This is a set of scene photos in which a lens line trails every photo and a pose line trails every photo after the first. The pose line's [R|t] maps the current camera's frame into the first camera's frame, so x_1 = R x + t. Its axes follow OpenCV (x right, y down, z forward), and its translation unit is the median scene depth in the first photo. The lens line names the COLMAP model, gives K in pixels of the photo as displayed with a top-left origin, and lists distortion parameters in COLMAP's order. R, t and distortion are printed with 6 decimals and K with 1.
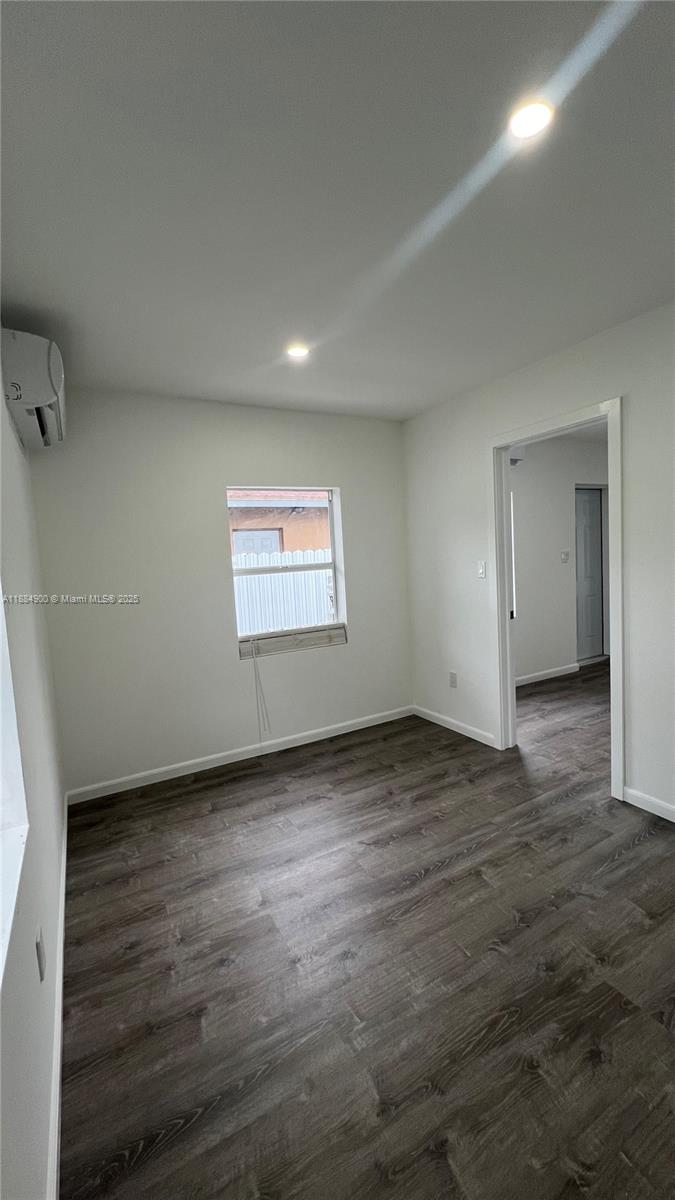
lens RADIAL K [[478.5, 0, 337.5], [0, 478.5, 600.0], [0, 0, 1]] dist [0.001925, 0.000212]
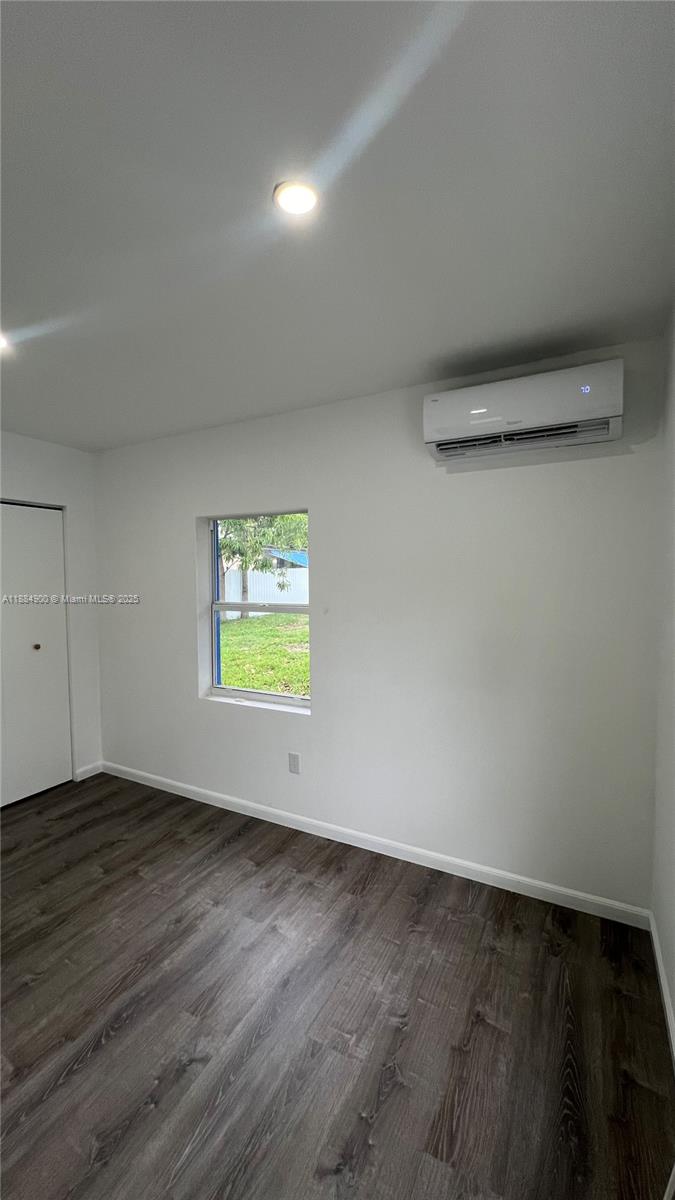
lens RADIAL K [[478.5, 0, 337.5], [0, 478.5, 600.0], [0, 0, 1]] dist [0.001925, 0.000212]
pose [[-0.838868, 0.088152, -0.537149, 0.227770], [0.006240, 0.988292, 0.152445, -0.235570], [0.544298, 0.124530, -0.829597, 1.852459]]
